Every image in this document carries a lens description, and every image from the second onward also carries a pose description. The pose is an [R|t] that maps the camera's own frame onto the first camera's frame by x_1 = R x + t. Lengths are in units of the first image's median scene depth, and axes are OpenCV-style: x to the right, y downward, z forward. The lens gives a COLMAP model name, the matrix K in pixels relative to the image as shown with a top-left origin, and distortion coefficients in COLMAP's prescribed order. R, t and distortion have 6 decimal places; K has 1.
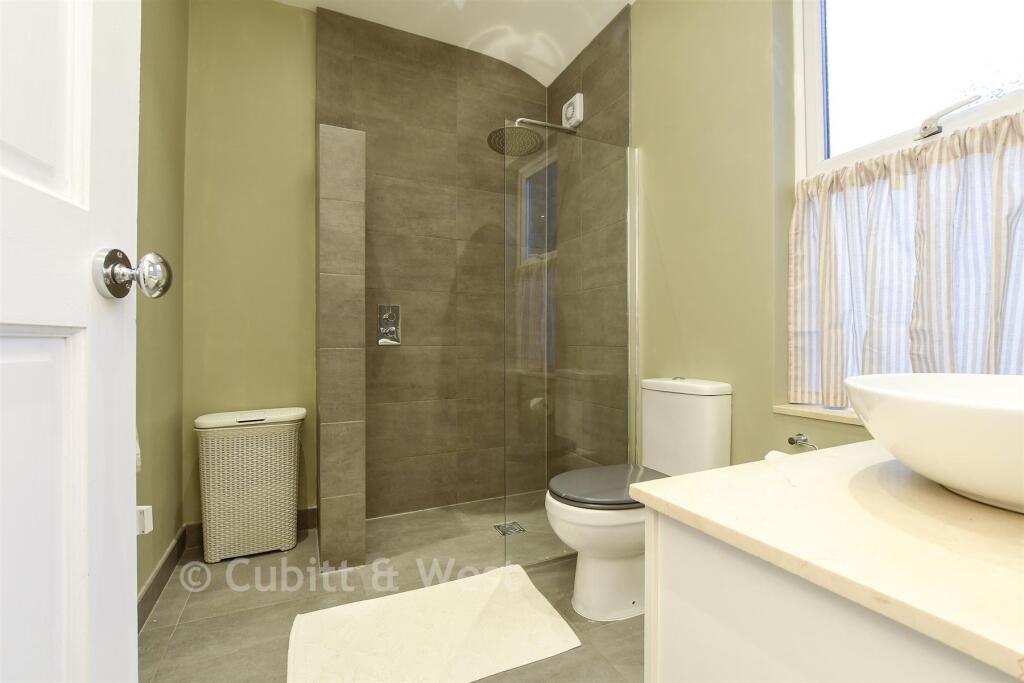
lens RADIAL K [[444.8, 0, 510.7], [0, 444.8, 340.0], [0, 0, 1]] dist [-0.000447, -0.000038]
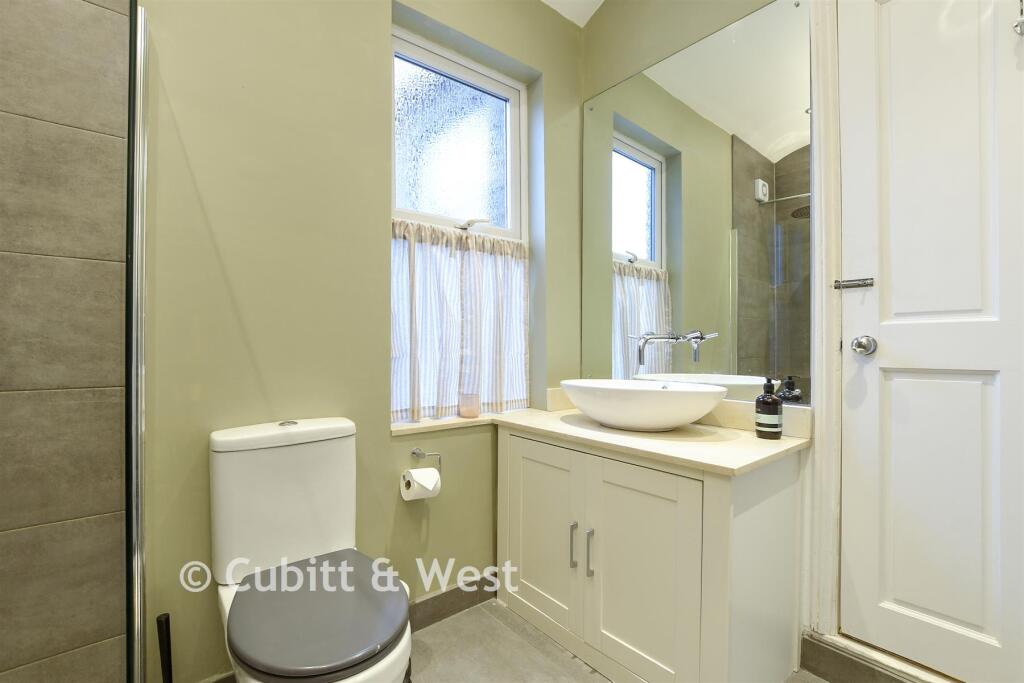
lens RADIAL K [[444.8, 0, 511.5], [0, 444.8, 347.2], [0, 0, 1]] dist [-0.000447, -0.000038]
pose [[-0.251688, 0.005995, 0.967790, -0.546185], [0.003821, 0.999979, -0.005201, -0.040575], [-0.967801, 0.002389, -0.251706, 1.141128]]
